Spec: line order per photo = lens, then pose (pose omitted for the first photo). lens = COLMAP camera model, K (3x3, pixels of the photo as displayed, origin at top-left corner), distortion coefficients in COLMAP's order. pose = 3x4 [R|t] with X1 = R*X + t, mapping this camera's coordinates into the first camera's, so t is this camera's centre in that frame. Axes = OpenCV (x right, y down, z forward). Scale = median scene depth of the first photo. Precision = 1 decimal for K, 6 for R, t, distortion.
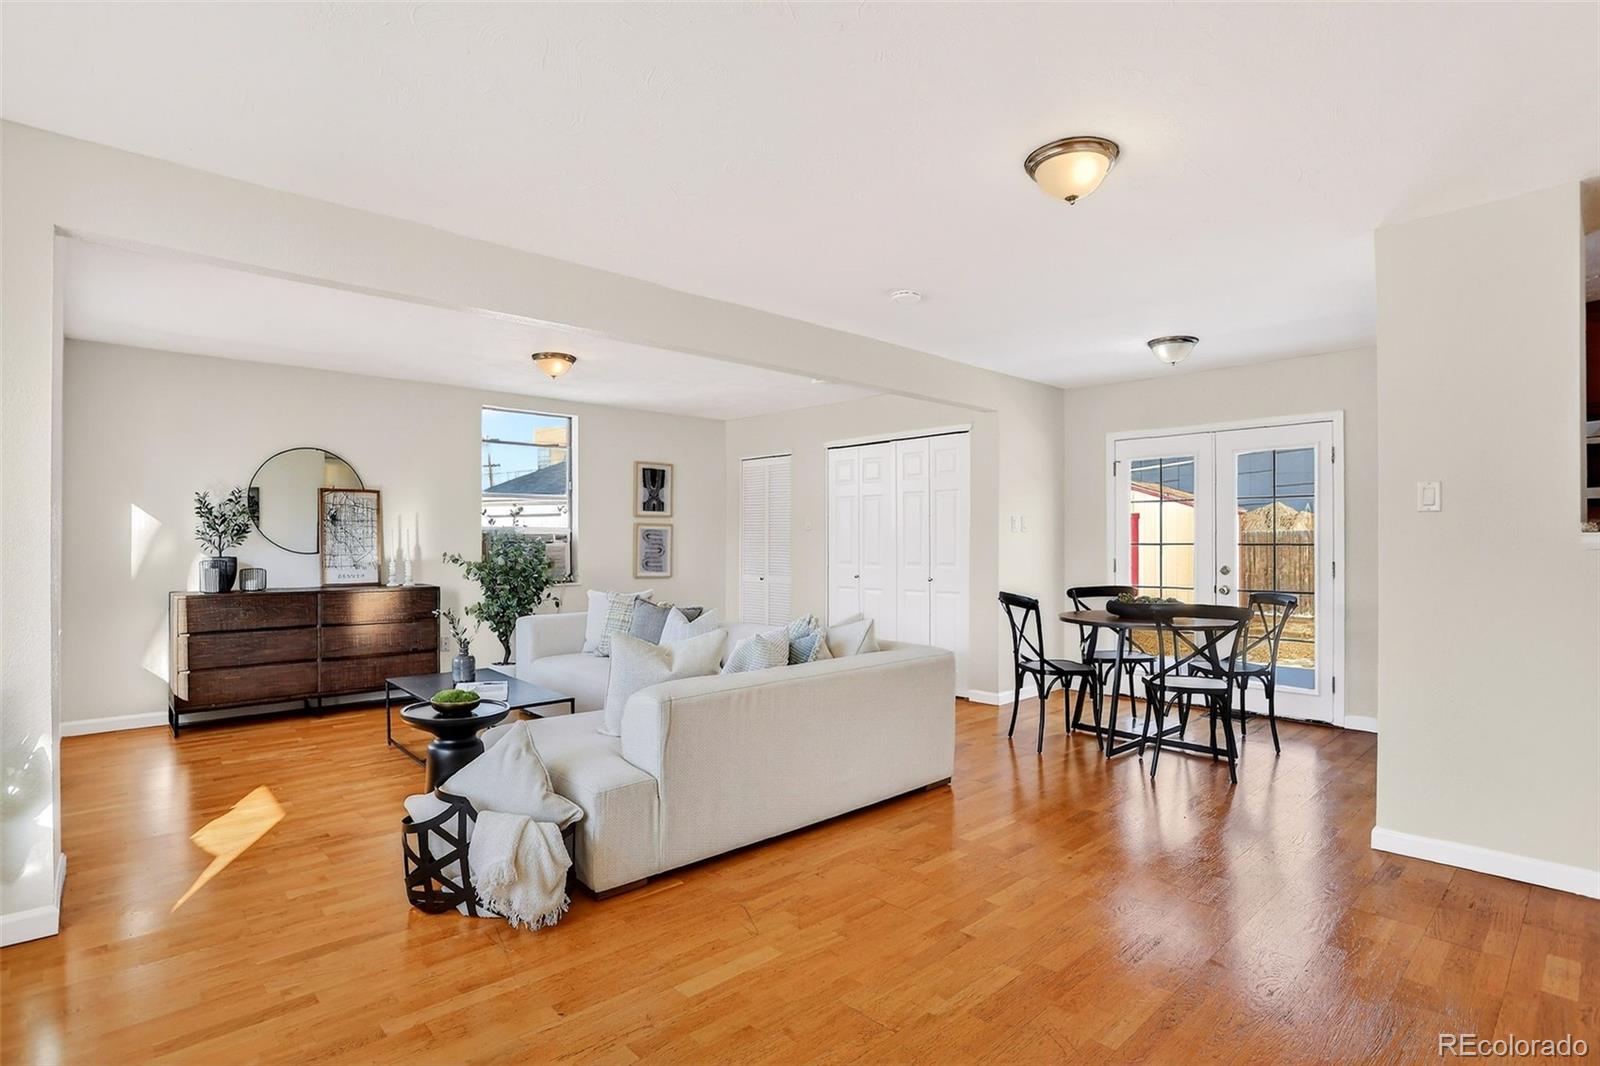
lens RADIAL K [[793.6, 0, 785.3], [0, 793.6, 534.7], [0, 0, 1]] dist [-0.071907, 0.036277]
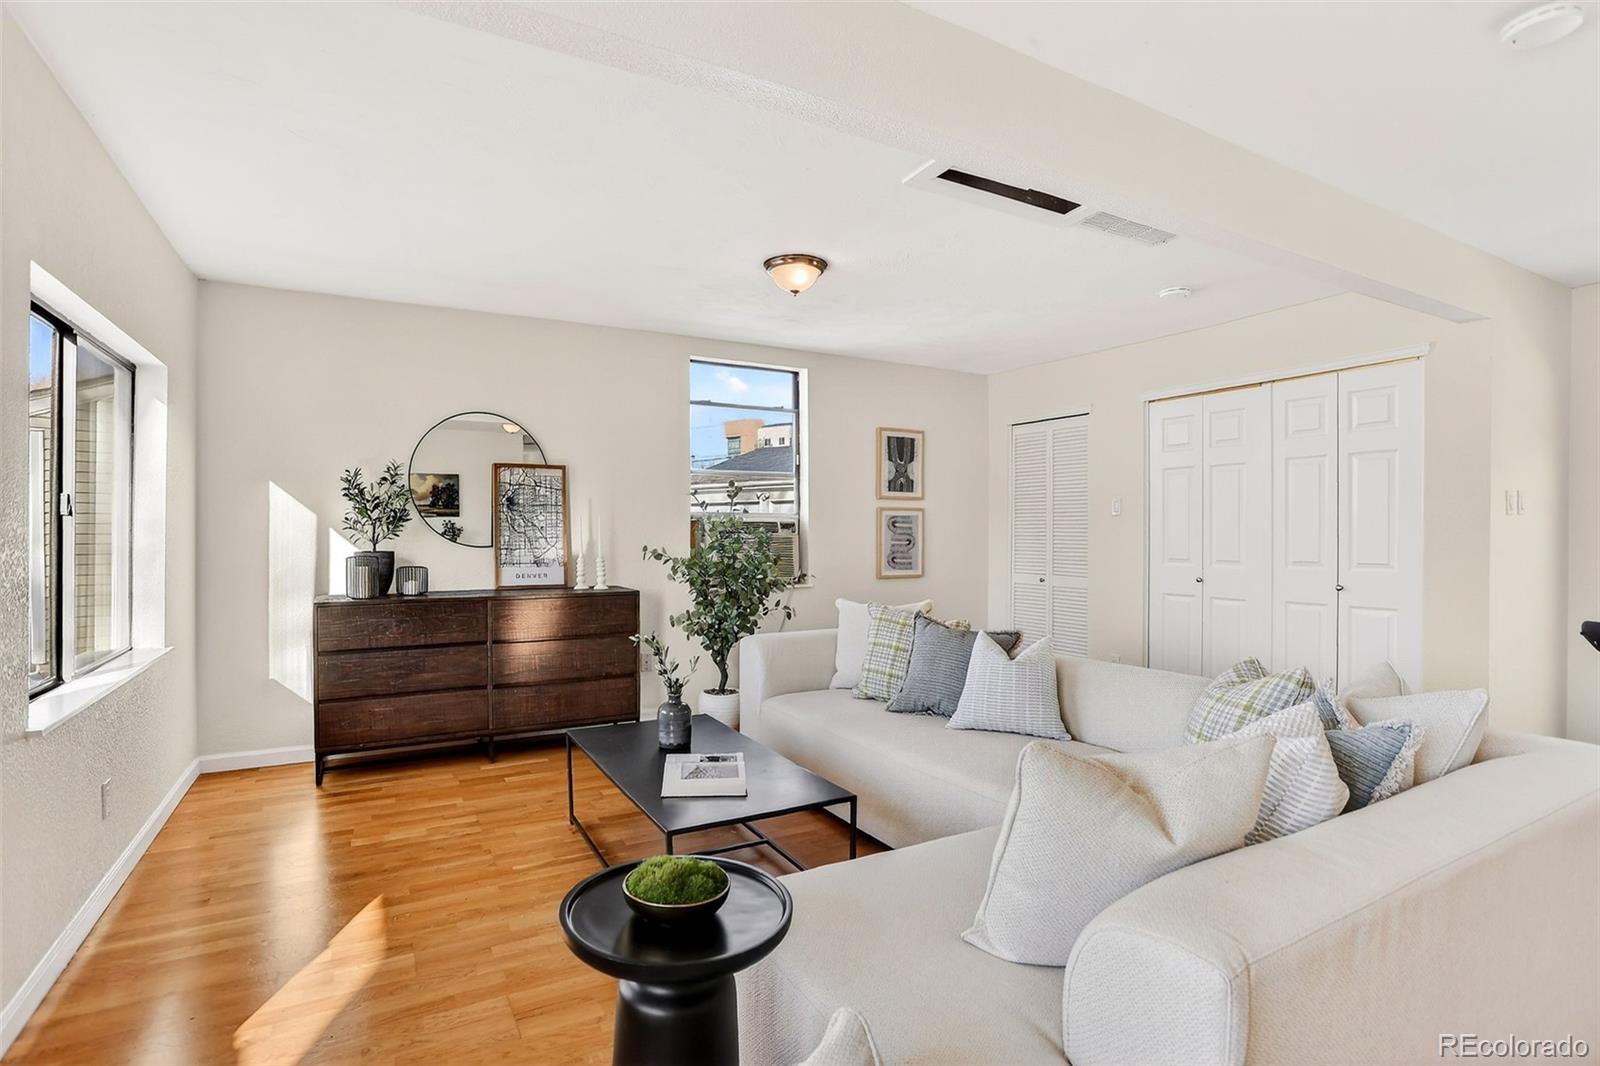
lens RADIAL K [[793.6, 0, 785.3], [0, 793.6, 534.7], [0, 0, 1]] dist [-0.071907, 0.036277]
pose [[0.973064, -0.000144, -0.230535, -0.133608], [0.003093, 0.999918, 0.012431, 0.002973], [0.230514, -0.012809, 0.972985, 0.302701]]
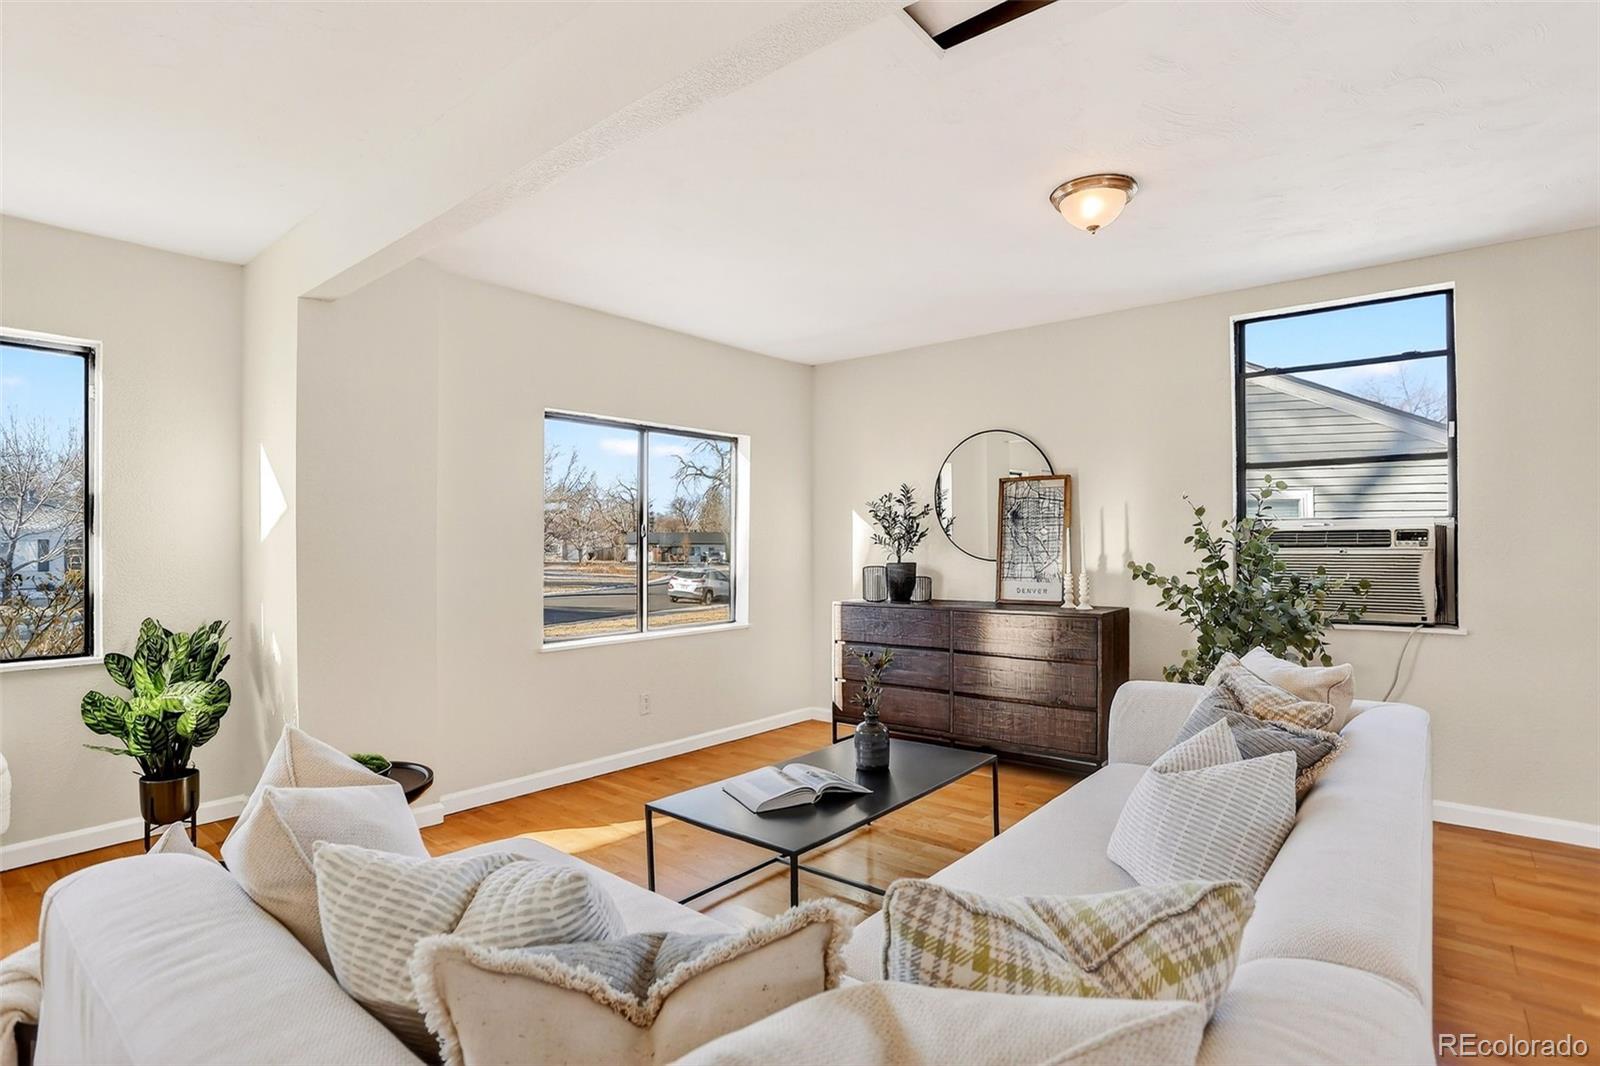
lens RADIAL K [[793.6, 0, 785.3], [0, 793.6, 534.7], [0, 0, 1]] dist [-0.071907, 0.036277]
pose [[0.134665, -0.014175, -0.990790, 0.180505], [0.014668, 0.999817, -0.012310, 0.004467], [0.990783, -0.012875, 0.134848, 0.682473]]
